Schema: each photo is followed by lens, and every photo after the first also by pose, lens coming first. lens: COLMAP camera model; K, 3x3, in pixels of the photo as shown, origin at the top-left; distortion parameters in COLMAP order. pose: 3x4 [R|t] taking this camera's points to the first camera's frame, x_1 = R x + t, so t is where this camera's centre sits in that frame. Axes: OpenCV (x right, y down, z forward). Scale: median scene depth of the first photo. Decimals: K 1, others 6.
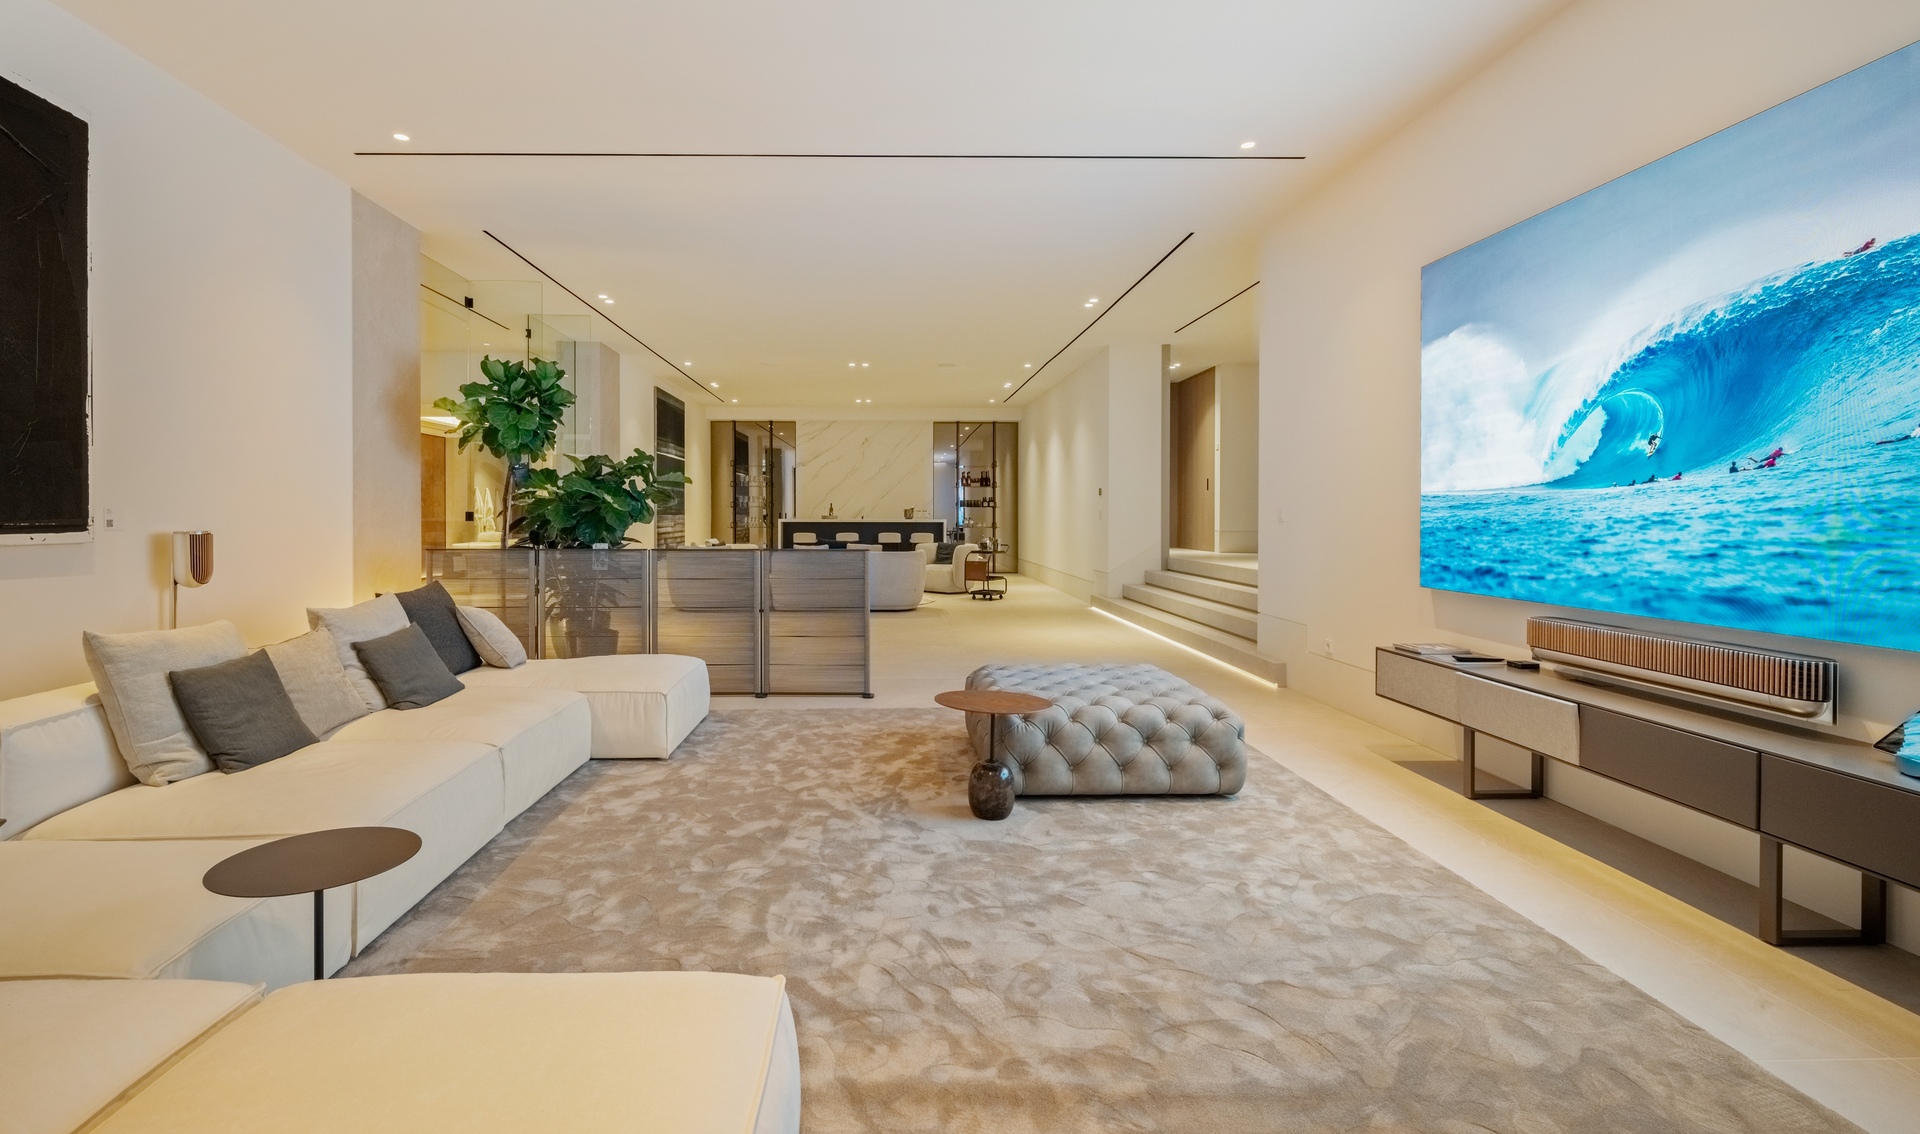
lens RADIAL K [[901.0, 0, 957.1], [0, 901.0, 519.9], [0, 0, 1]] dist [-0.006429, 0.000024]
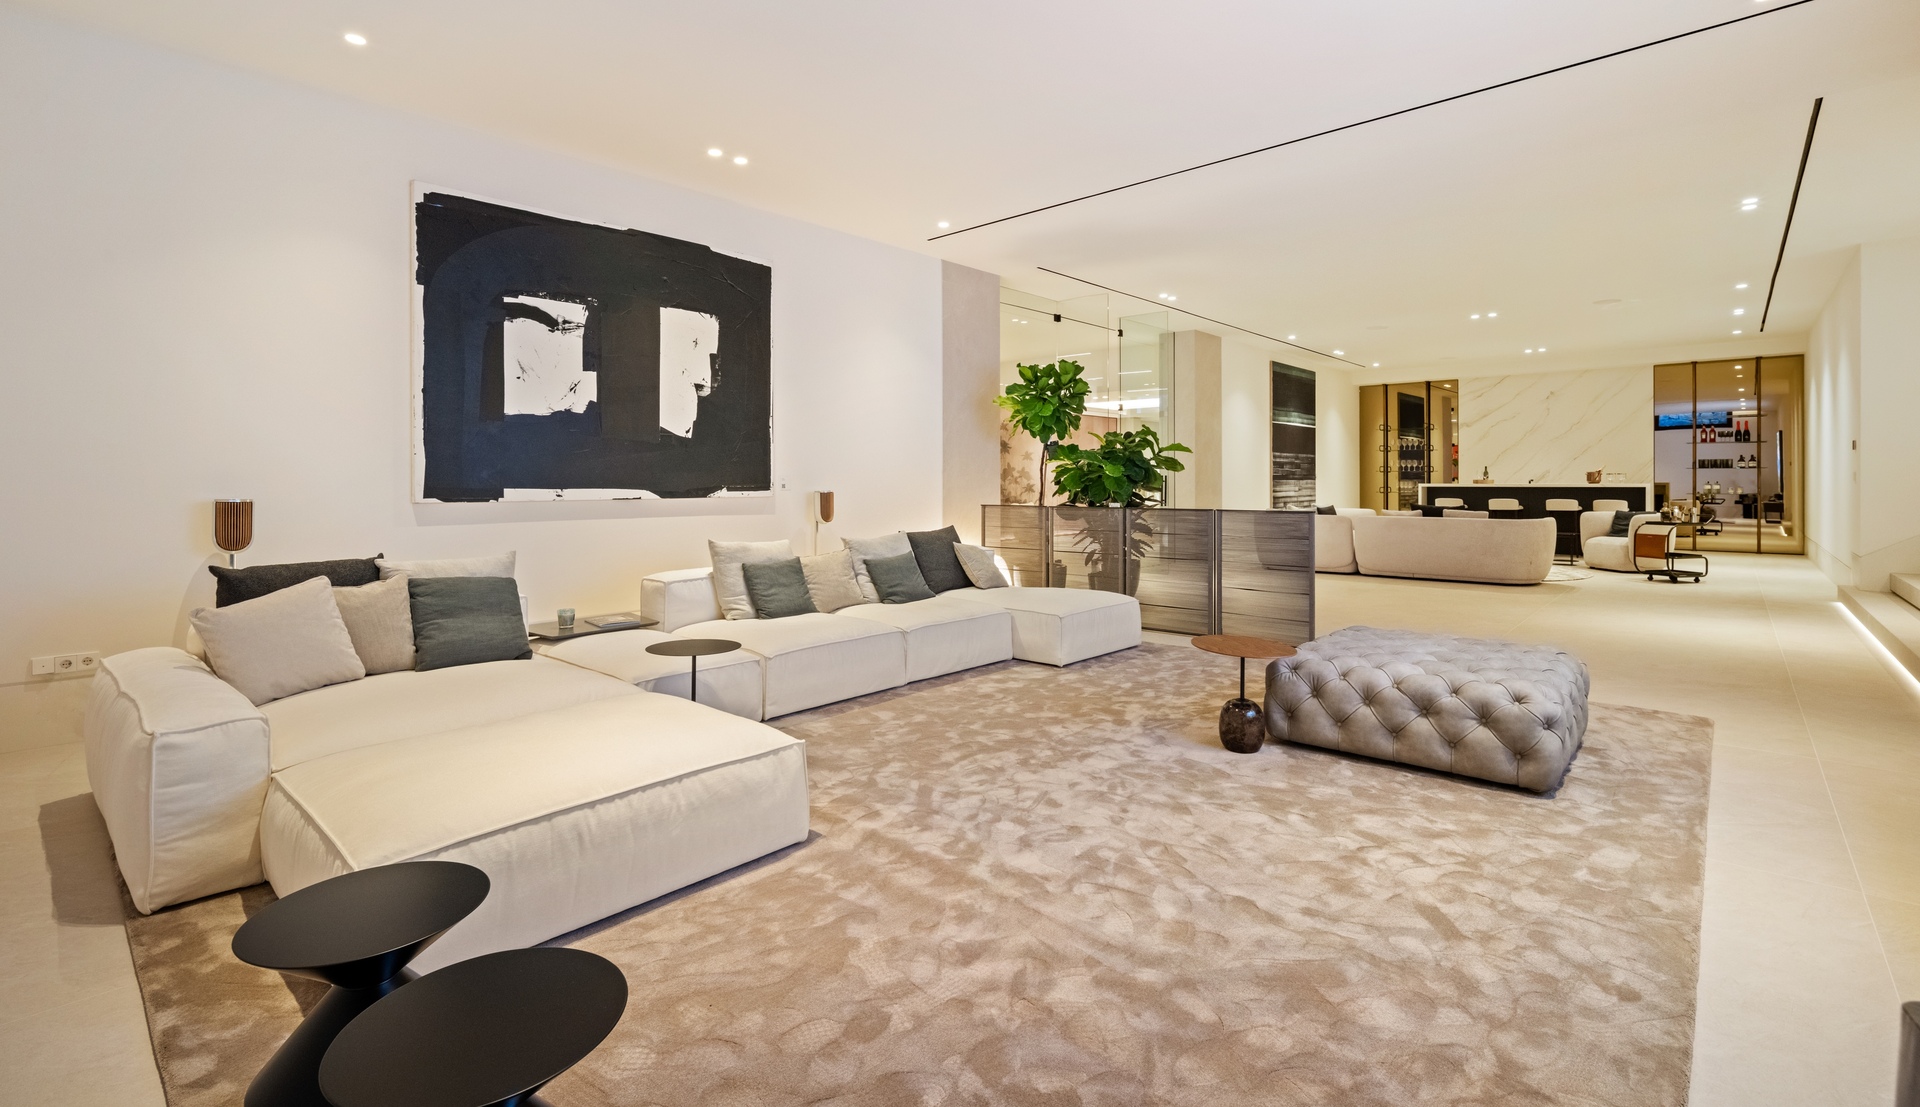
lens RADIAL K [[850.0, 0, 960.0], [0, 850.0, 485.4], [0, 0, 1]] dist [-0.002025, -0.000110]
pose [[0.731822, -0.000801, -0.681496, 0.432937], [0.001001, 0.999999, -0.000101, 0.003315], [0.681496, -0.000608, 0.731822, -0.001517]]
